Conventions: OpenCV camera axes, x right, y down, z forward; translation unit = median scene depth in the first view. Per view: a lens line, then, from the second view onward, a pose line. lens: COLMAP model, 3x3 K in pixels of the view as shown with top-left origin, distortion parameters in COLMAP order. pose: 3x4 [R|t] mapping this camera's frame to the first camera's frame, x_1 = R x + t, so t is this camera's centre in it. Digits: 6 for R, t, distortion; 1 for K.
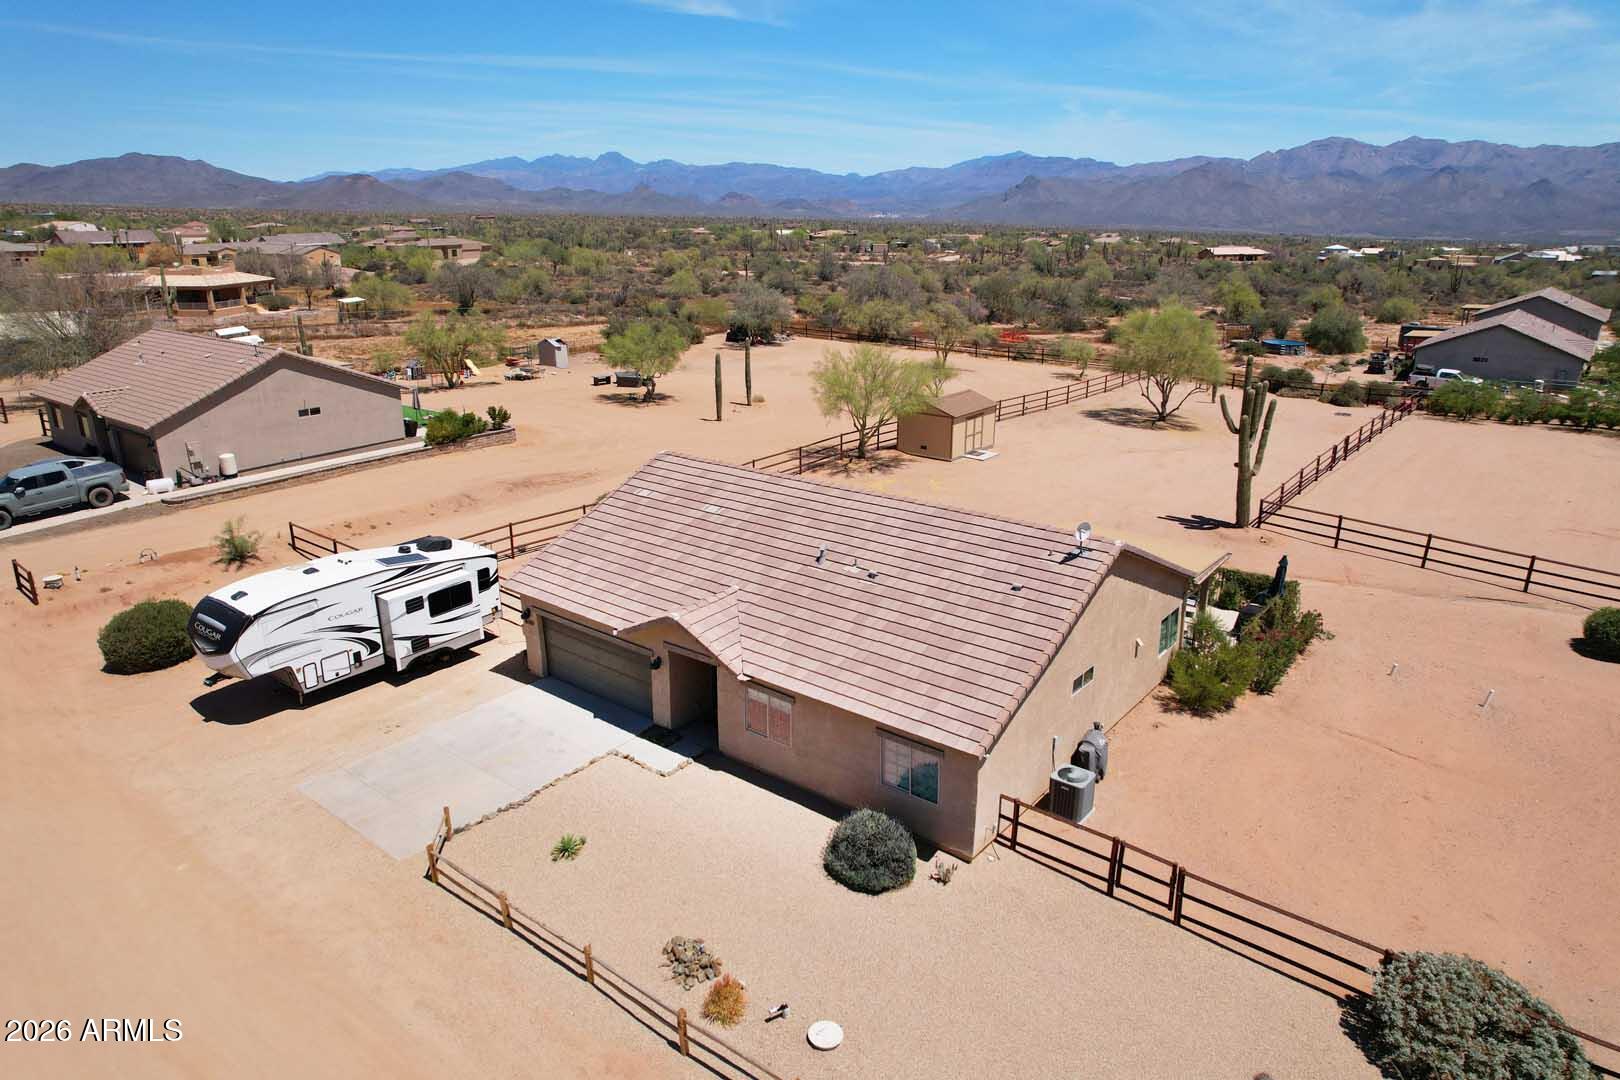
lens RADIAL K [[1029.7, 0, 811.1], [0, 1029.7, 541.7], [0, 0, 1]] dist [-0.071363, 0.057590]
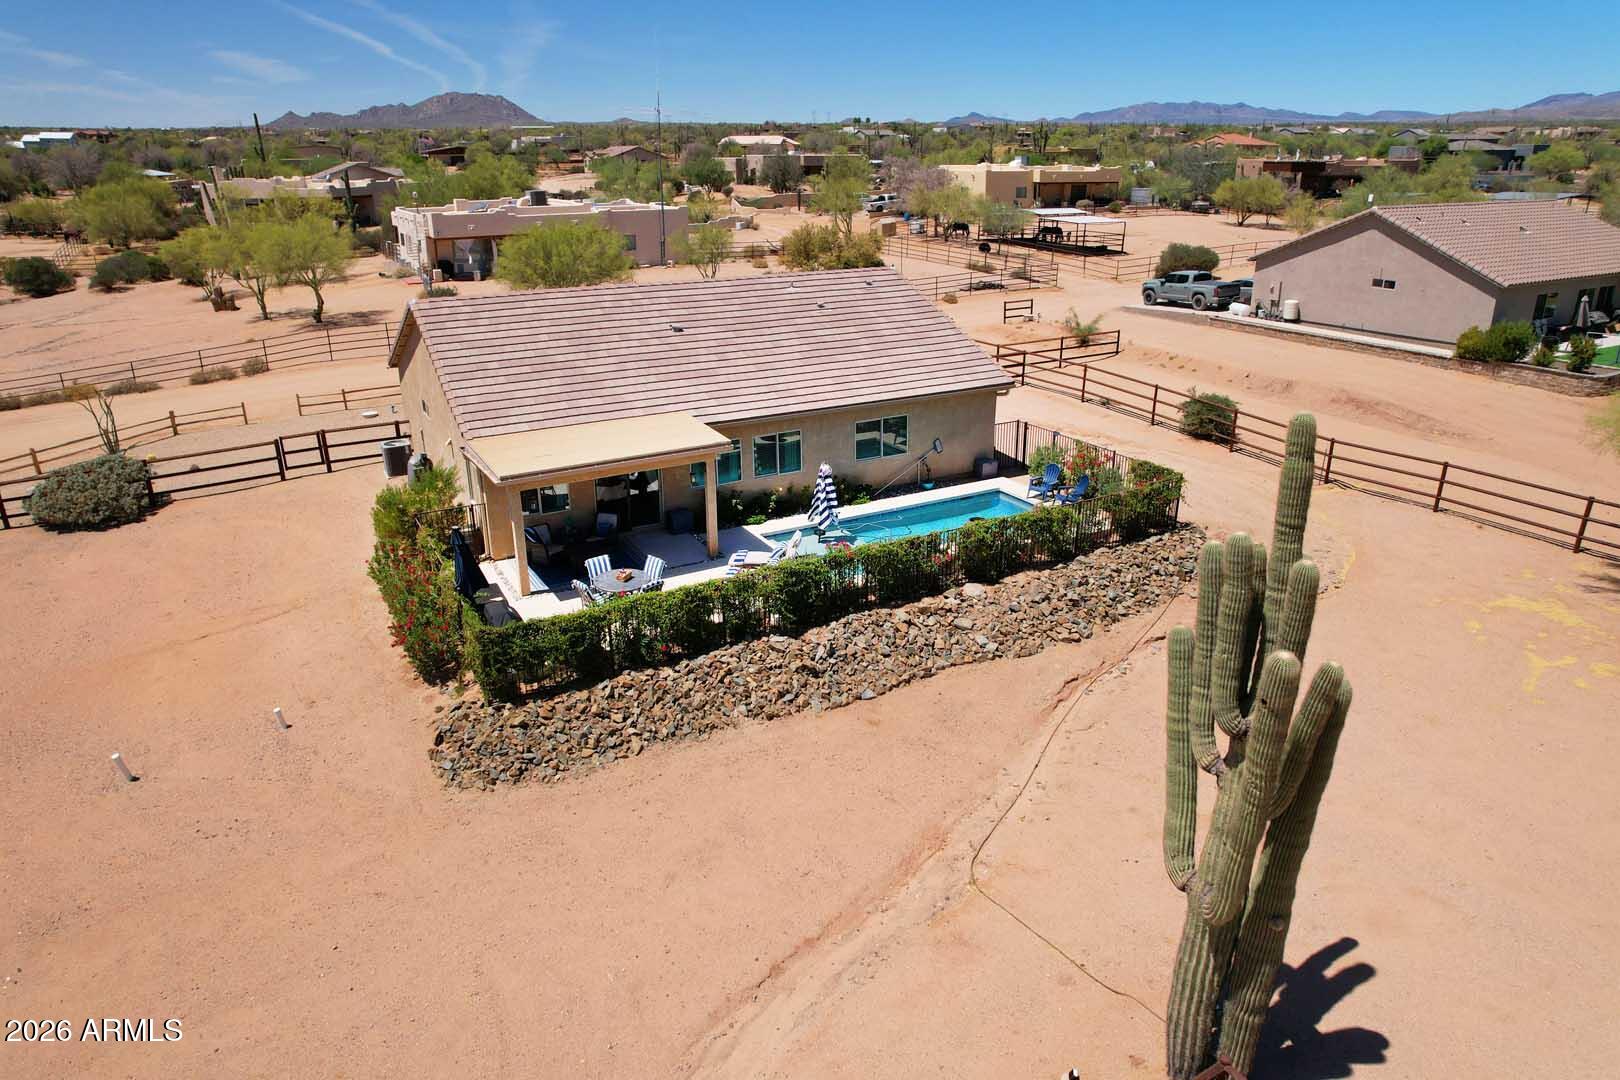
lens RADIAL K [[1029.7, 0, 811.7], [0, 1029.7, 536.1], [0, 0, 1]] dist [-0.071363, 0.057590]
pose [[-0.373761, 0.333211, -0.865606, 0.651952], [-0.282805, 0.847865, 0.448494, -0.224414], [0.883360, 0.412427, -0.222665, 0.953659]]
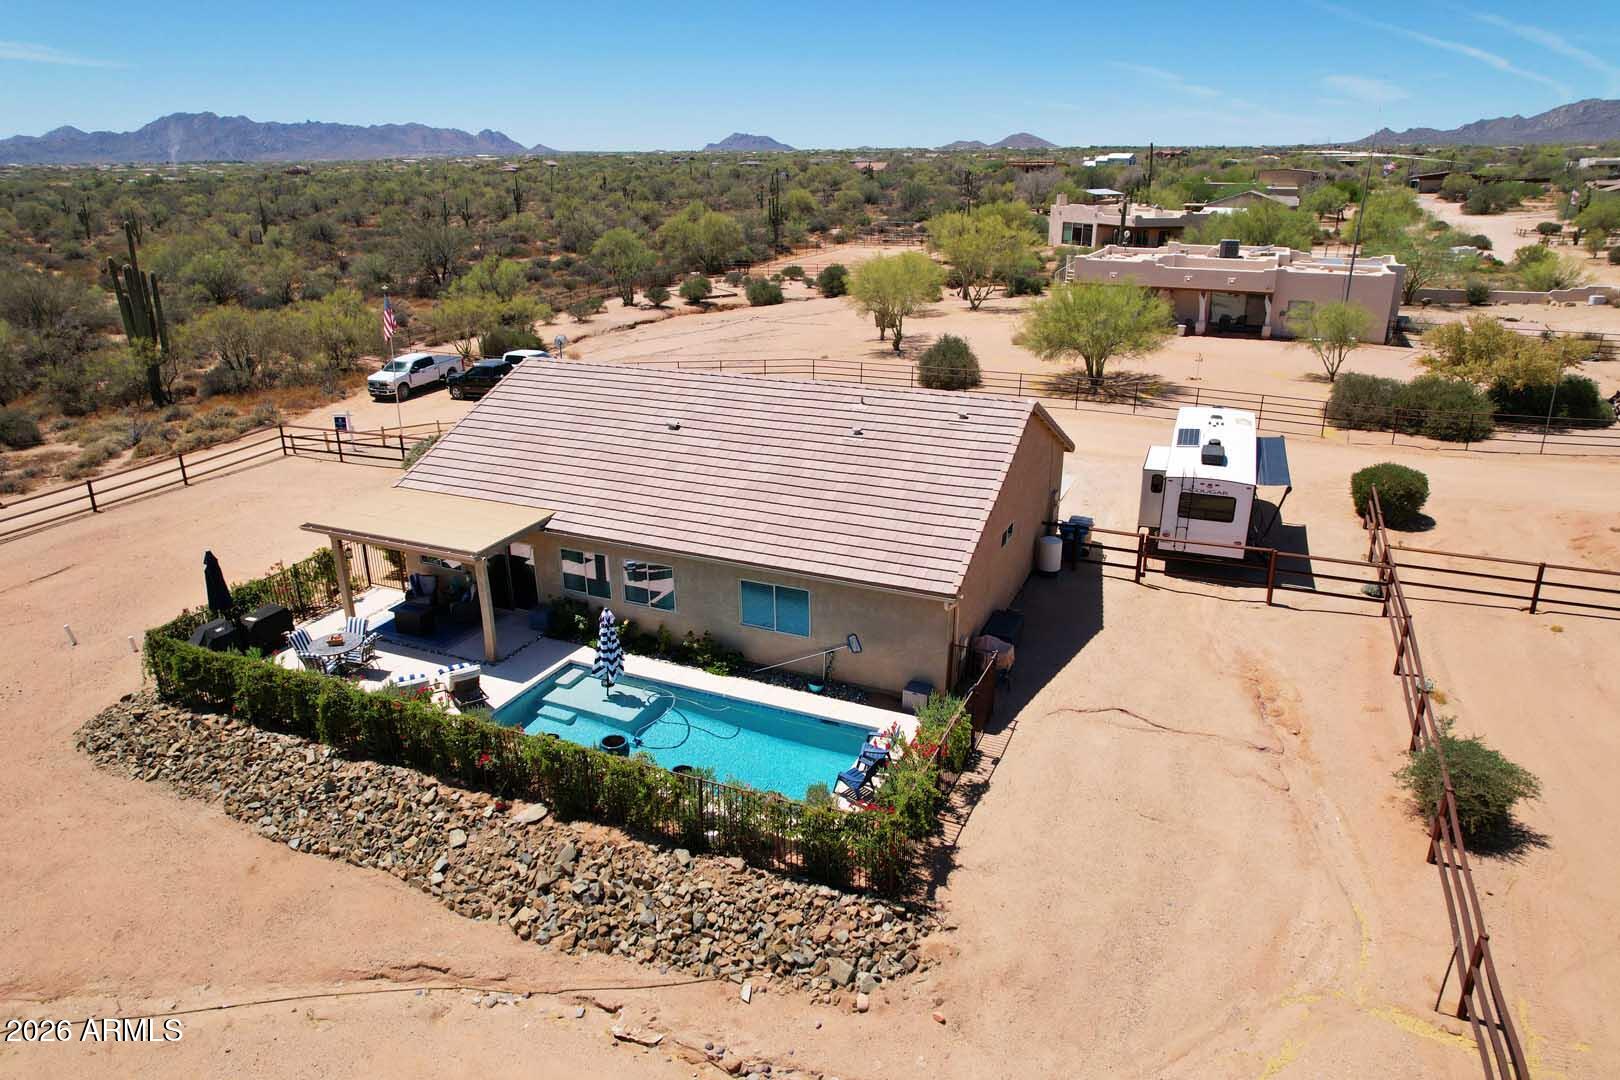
lens RADIAL K [[1029.7, 0, 816.9], [0, 1029.7, 540.1], [0, 0, 1]] dist [-0.071363, 0.057590]
pose [[-0.966060, 0.092803, -0.241072, 0.152312], [-0.075700, 0.790560, 0.607688, -0.343137], [0.246978, 0.605312, -0.756703, 1.200925]]
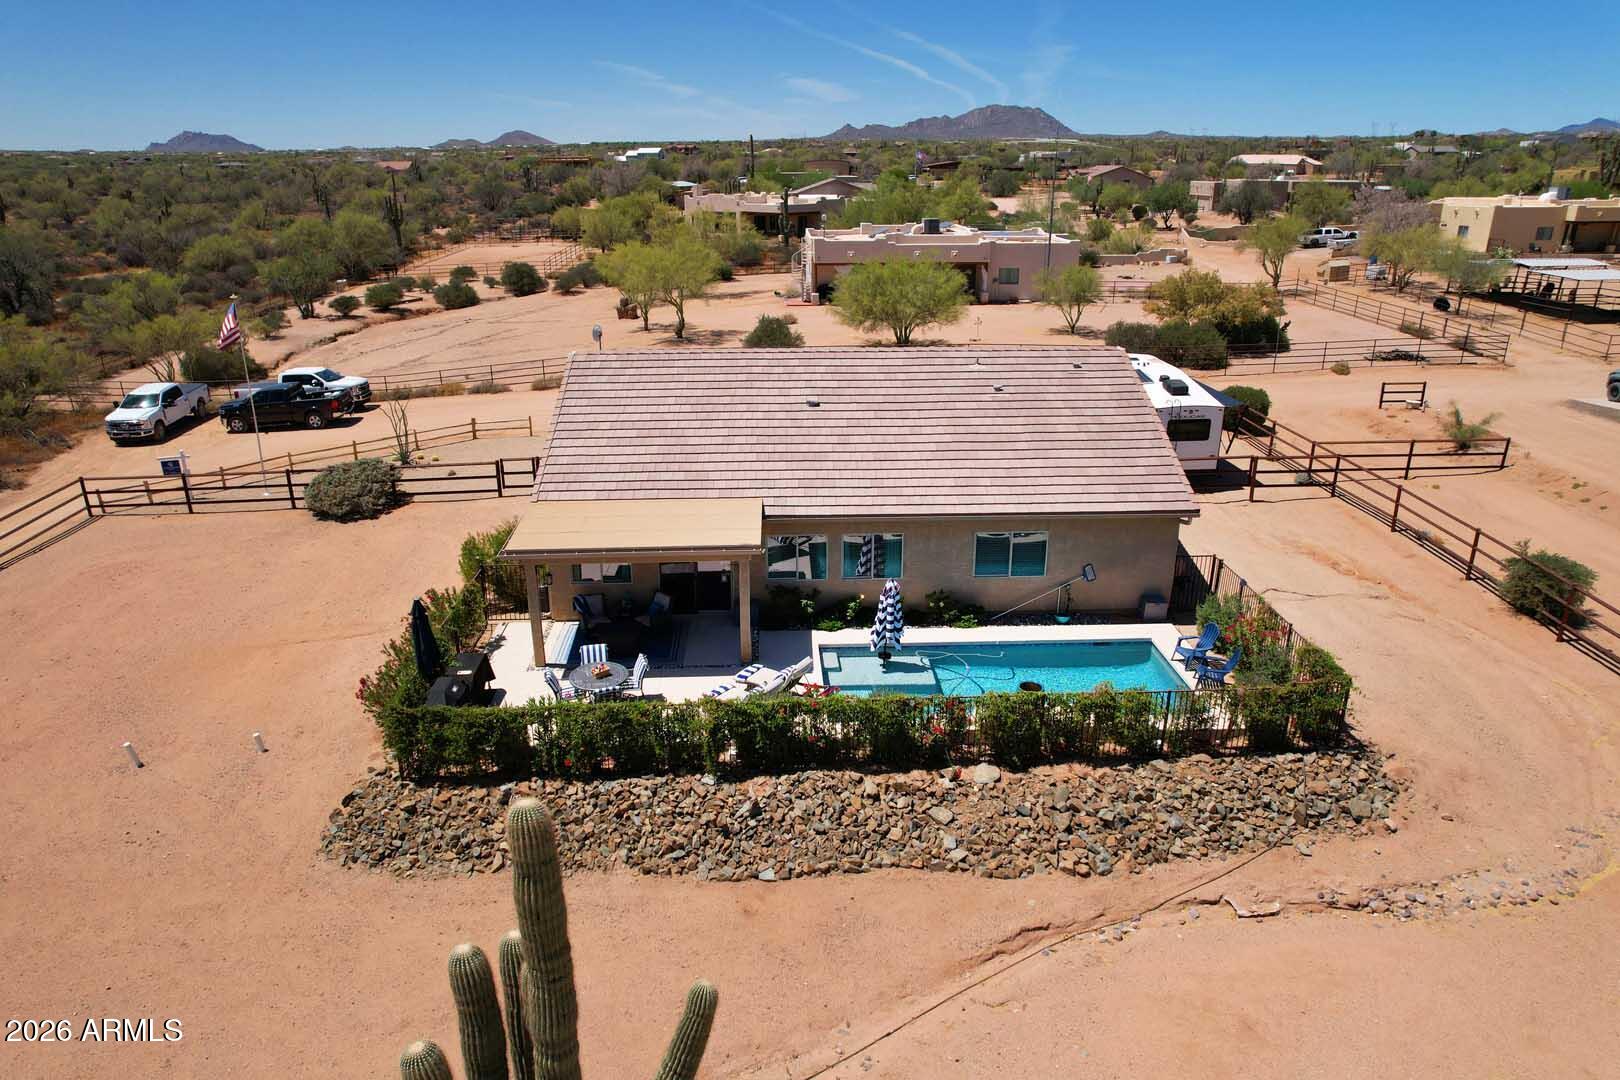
lens RADIAL K [[1029.7, 0, 814.8], [0, 1029.7, 538.0], [0, 0, 1]] dist [-0.071363, 0.057590]
pose [[-0.756616, 0.231110, -0.611654, 0.466851], [-0.196620, 0.811738, 0.549929, -0.288459], [0.623597, 0.536349, -0.568733, 1.066378]]
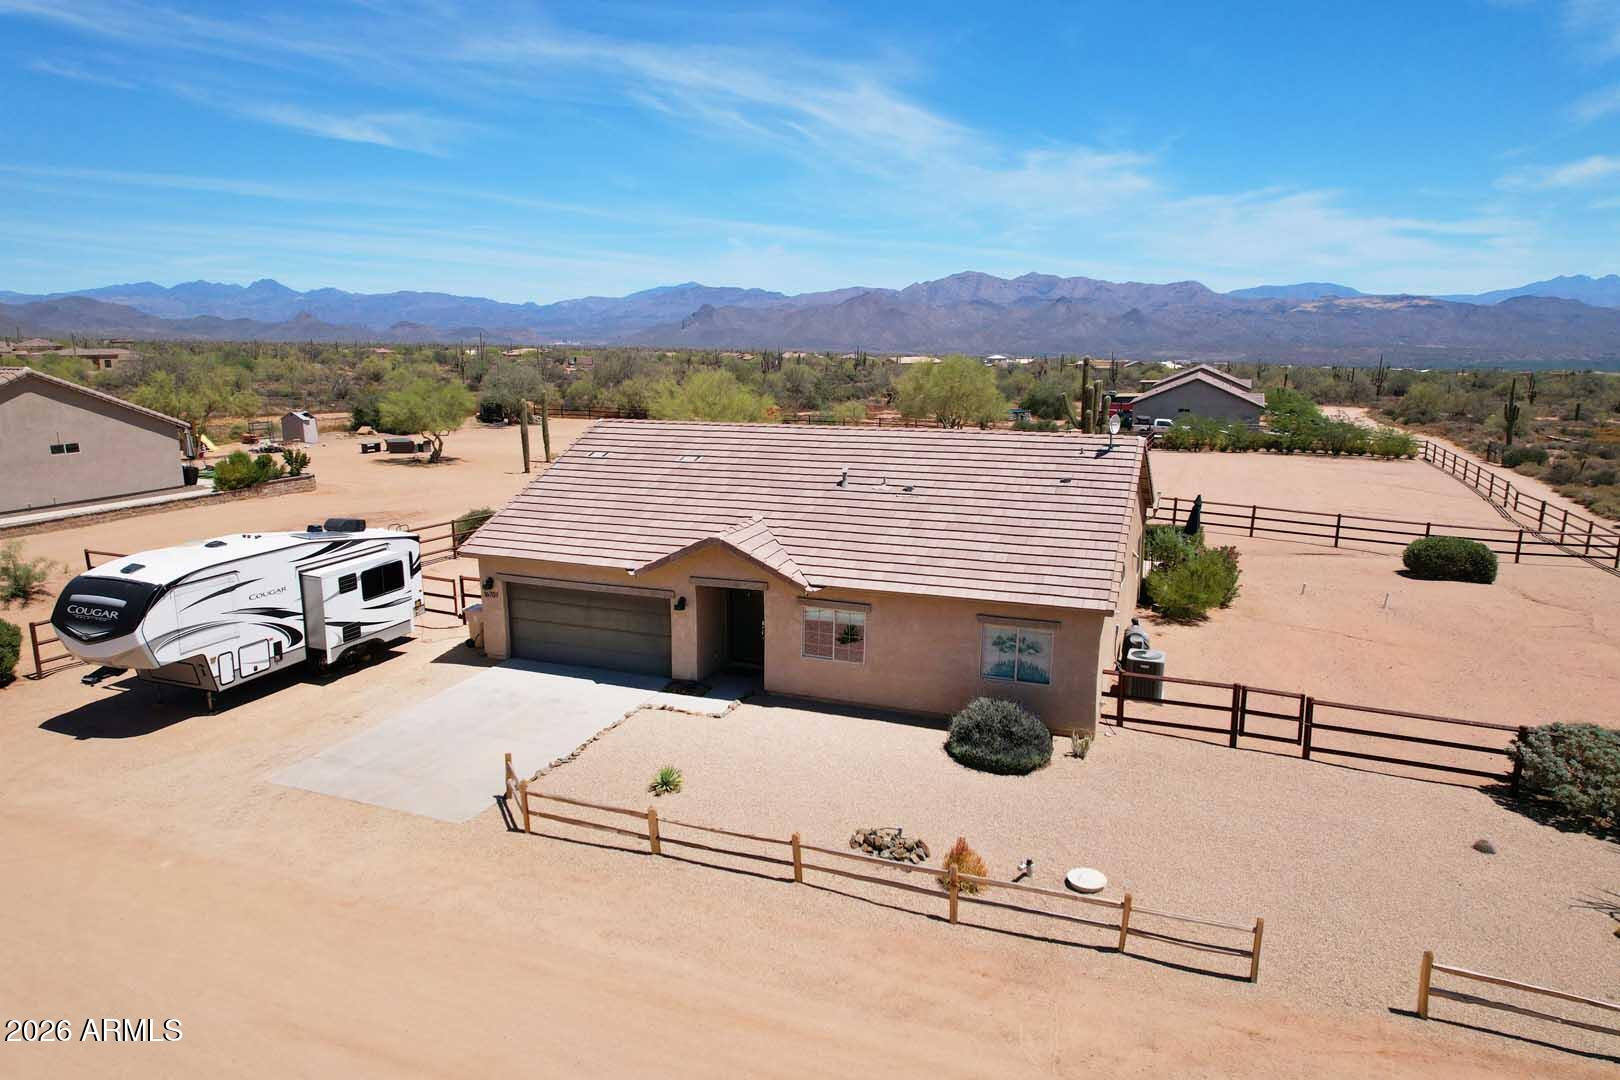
lens RADIAL K [[1029.7, 0, 809.9], [0, 1029.7, 540.7], [0, 0, 1]] dist [-0.071363, 0.057590]
pose [[0.955193, -0.056283, 0.290584, -0.178362], [0.090298, 0.990364, -0.105000, 0.099570], [-0.281874, 0.126535, 0.951071, 0.065275]]
